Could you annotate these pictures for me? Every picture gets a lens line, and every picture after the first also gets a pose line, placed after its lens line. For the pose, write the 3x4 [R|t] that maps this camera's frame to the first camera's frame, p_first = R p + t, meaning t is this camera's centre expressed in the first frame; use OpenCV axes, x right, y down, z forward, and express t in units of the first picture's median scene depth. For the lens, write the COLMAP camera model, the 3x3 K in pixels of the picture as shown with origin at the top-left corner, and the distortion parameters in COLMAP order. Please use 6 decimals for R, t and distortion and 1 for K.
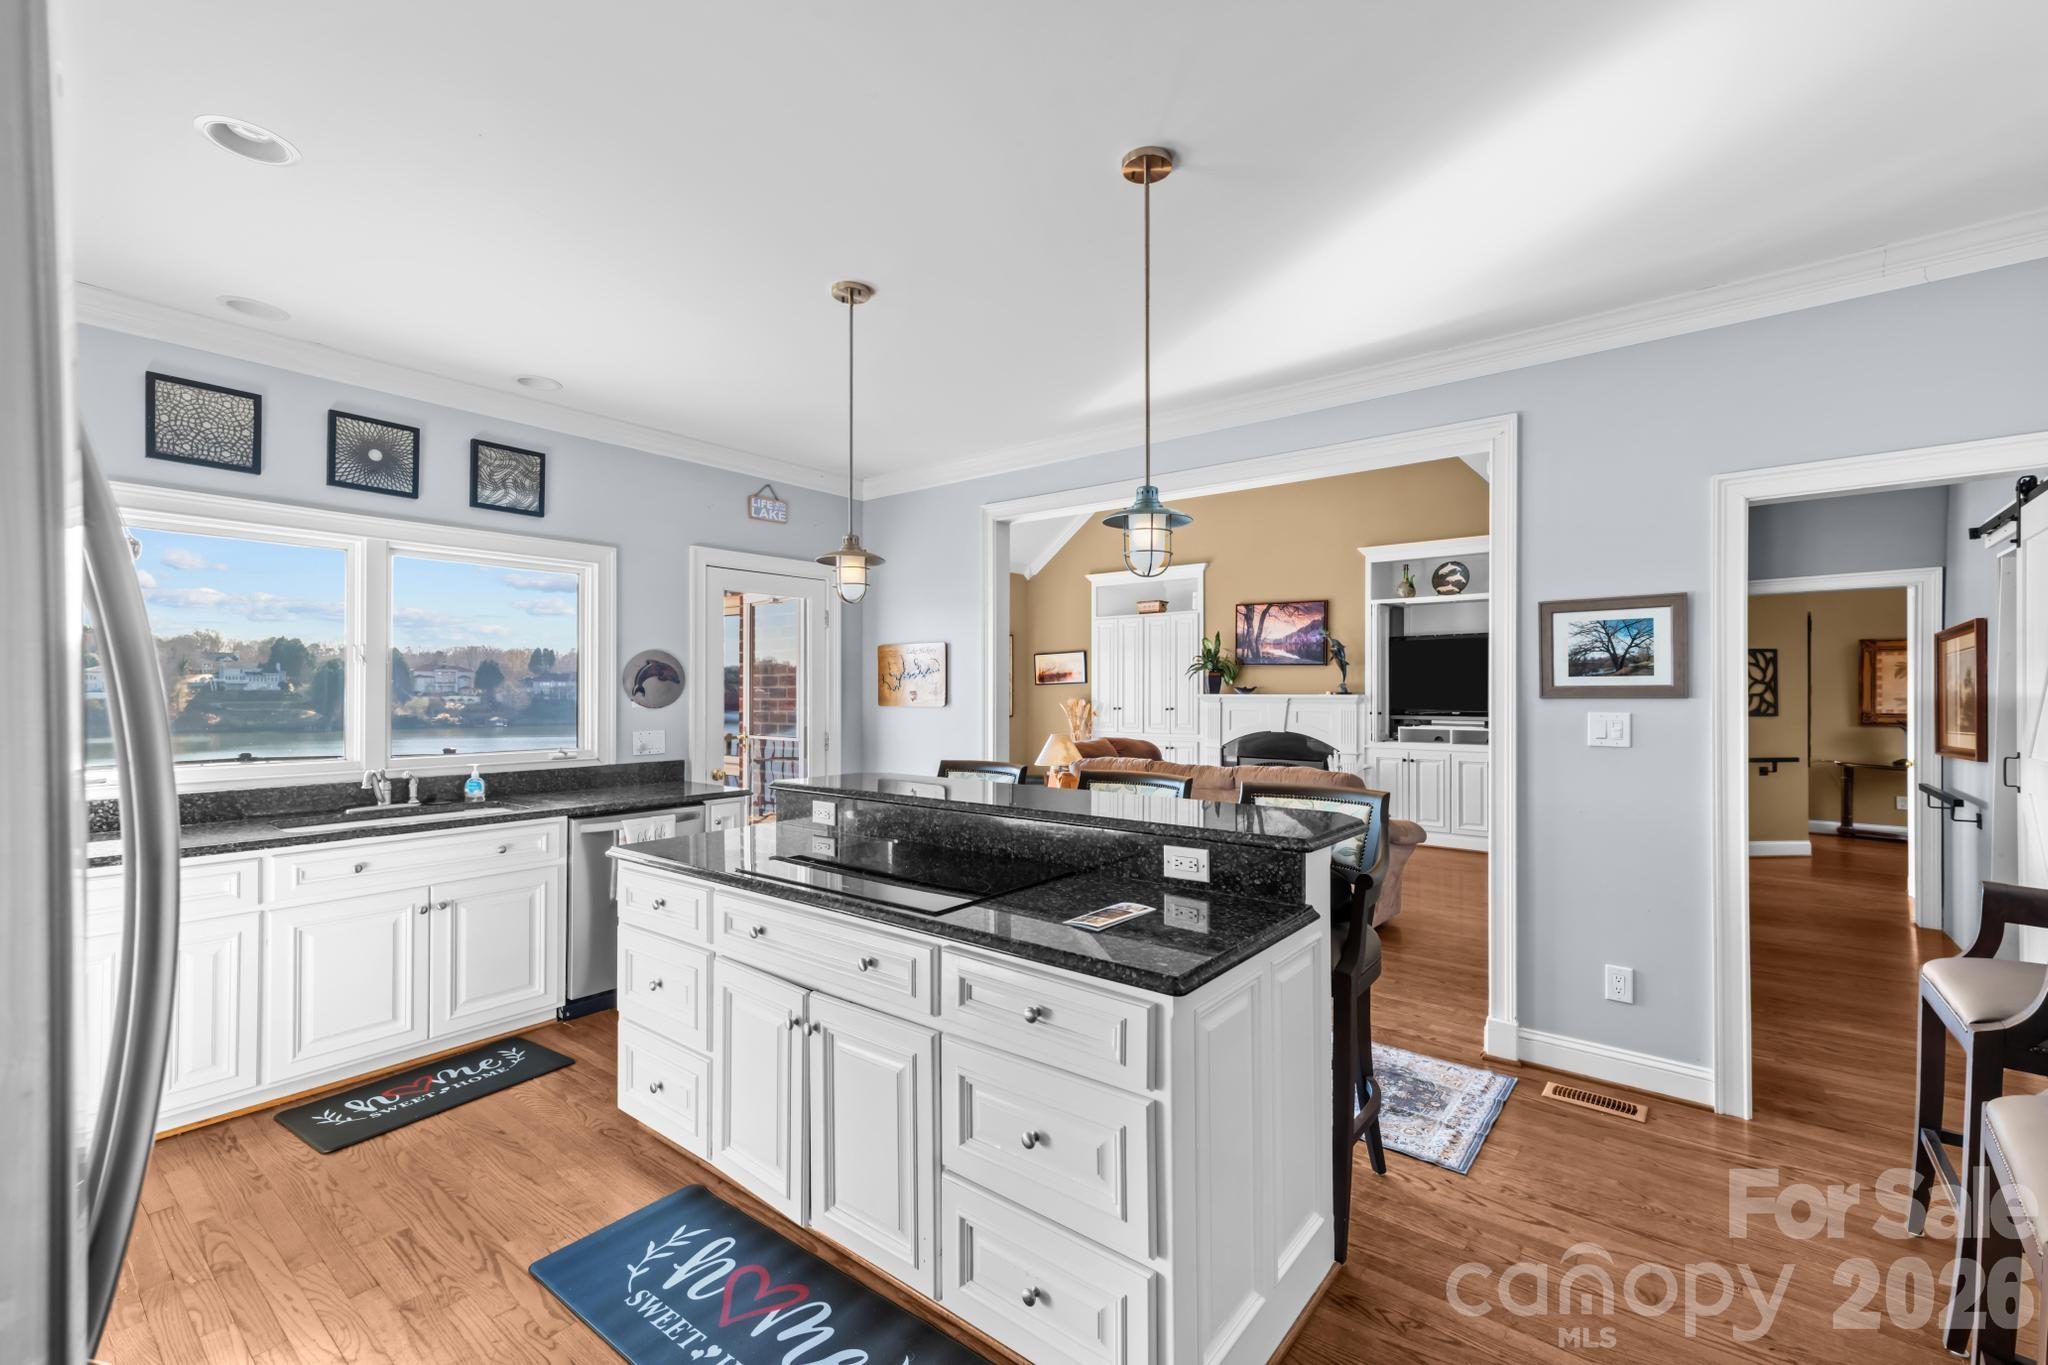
lens RADIAL K [[868.8, 0, 1023.4], [0, 868.8, 699.1], [0, 0, 1]] dist [0.023068, -0.000003]
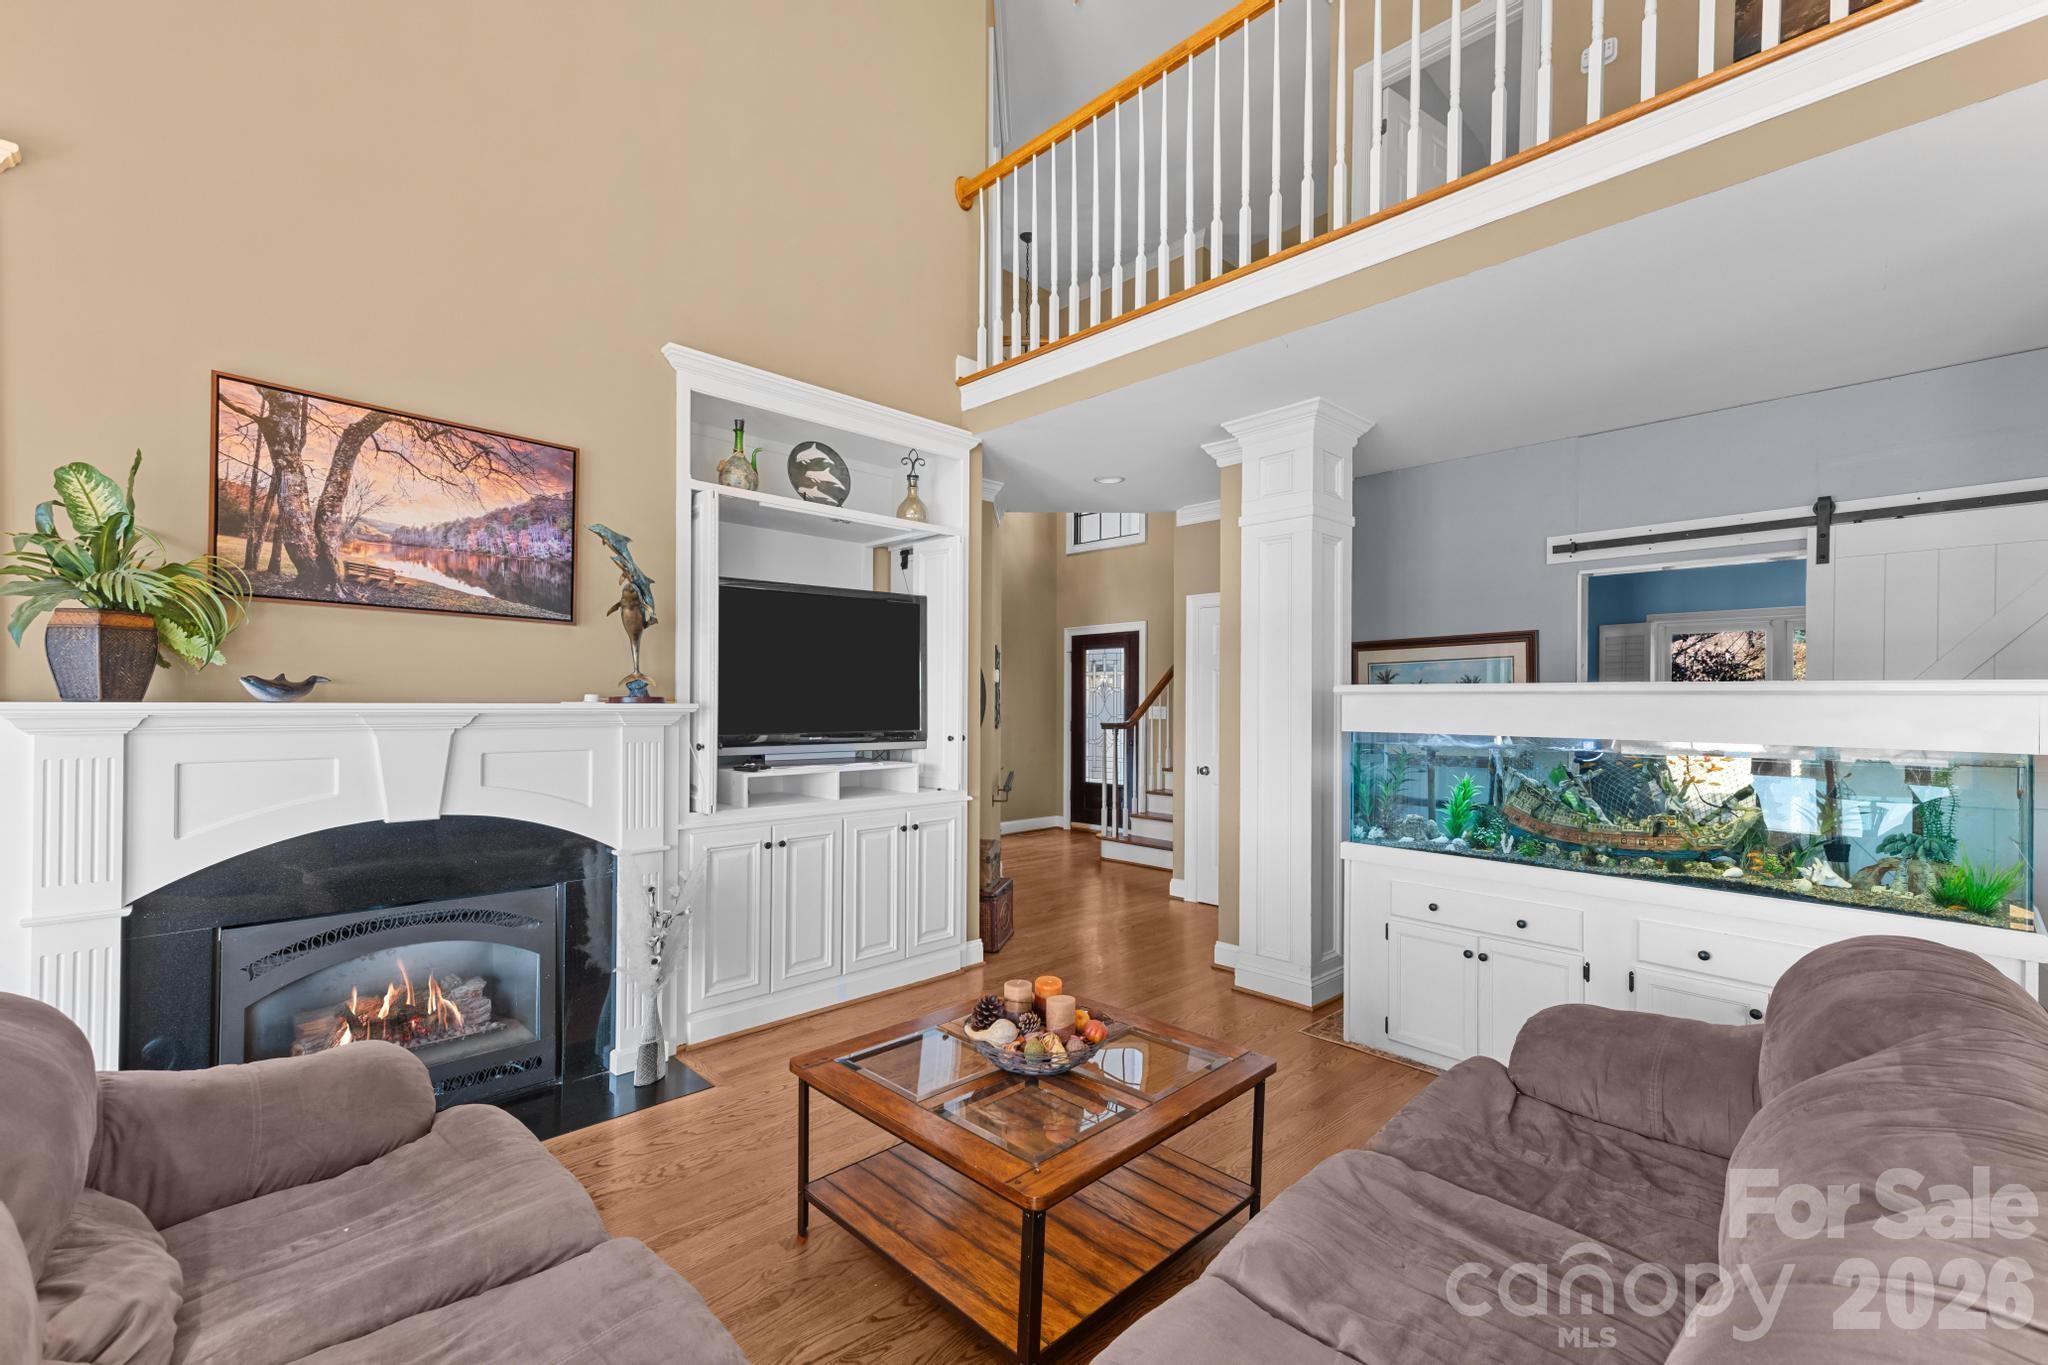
lens RADIAL K [[864.5, 0, 1047.9], [0, 864.5, 691.0], [0, 0, 1]] dist [0.019770, -0.000172]
pose [[0.089307, 0.004685, 0.995993, -0.005026], [0.004075, 0.999979, -0.005069, -0.007469], [-0.995996, 0.004511, 0.089286, 0.759812]]
